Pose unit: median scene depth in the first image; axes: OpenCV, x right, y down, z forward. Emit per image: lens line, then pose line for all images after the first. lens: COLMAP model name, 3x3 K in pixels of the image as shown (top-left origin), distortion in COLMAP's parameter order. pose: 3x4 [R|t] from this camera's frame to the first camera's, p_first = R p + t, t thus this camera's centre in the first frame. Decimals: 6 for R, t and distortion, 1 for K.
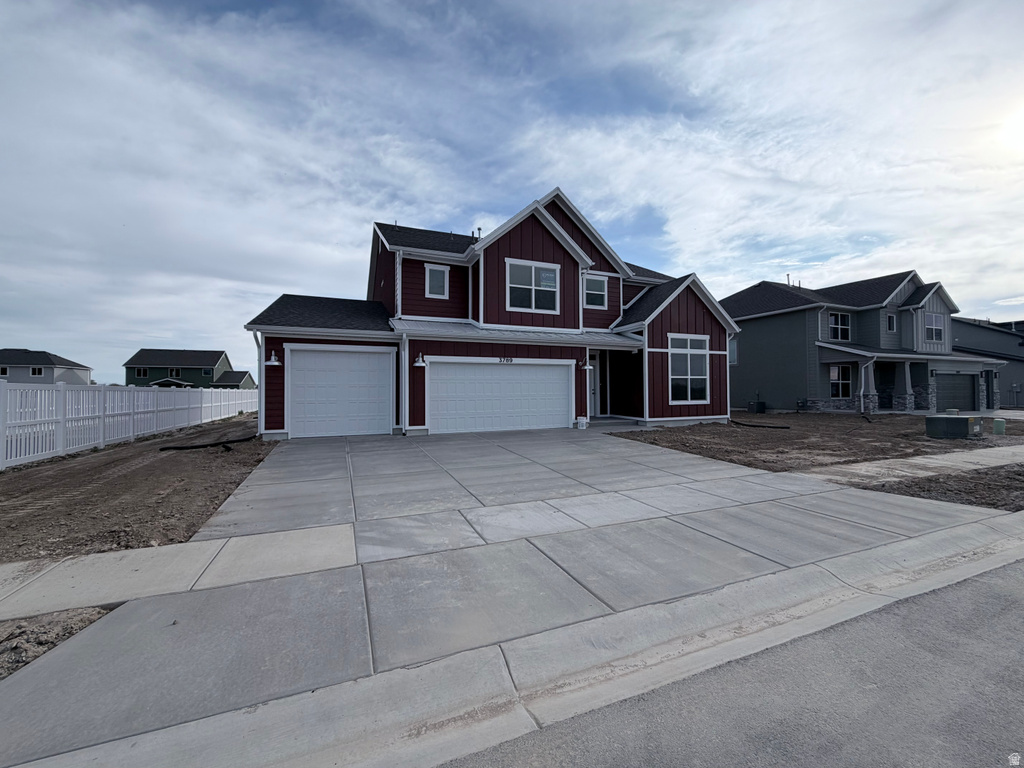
lens RADIAL K [[409.8, 0, 510.8], [0, 409.8, 383.3], [0, 0, 1]] dist [-0.001527, 0.000498]
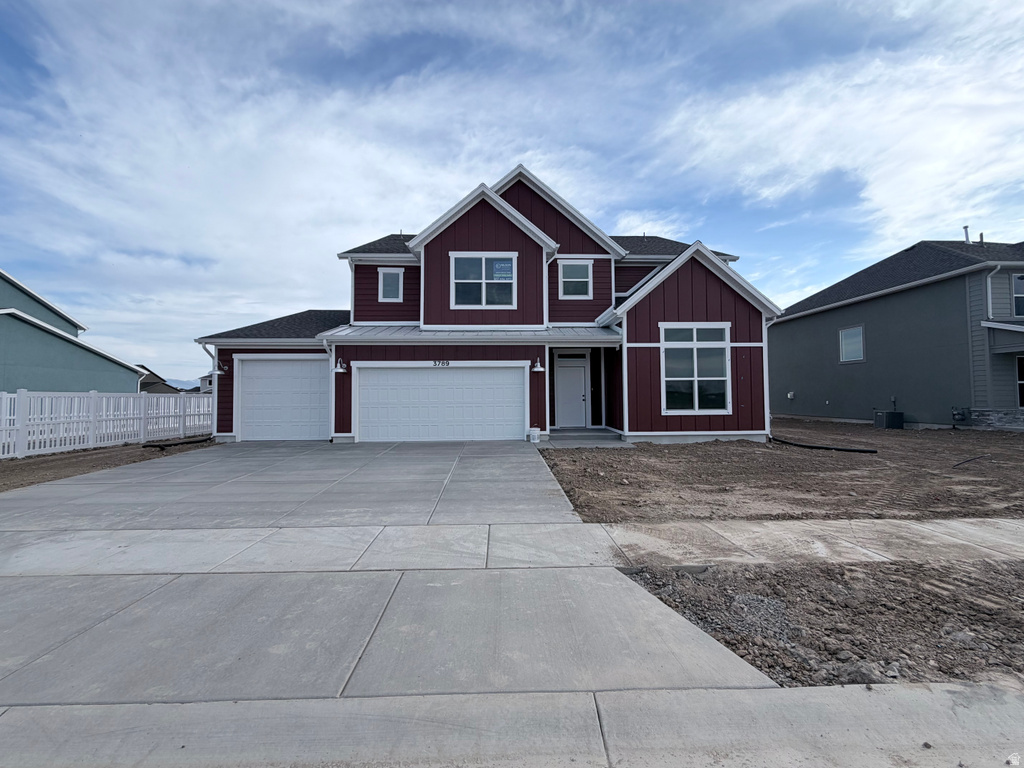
lens RADIAL K [[409.8, 0, 511.9], [0, 409.8, 385.9], [0, 0, 1]] dist [-0.001527, 0.000498]
pose [[0.935931, -0.010074, -0.352038, 0.242735], [0.007665, 0.999937, -0.008236, 0.001001], [0.352099, 0.005010, 0.935949, 0.108645]]
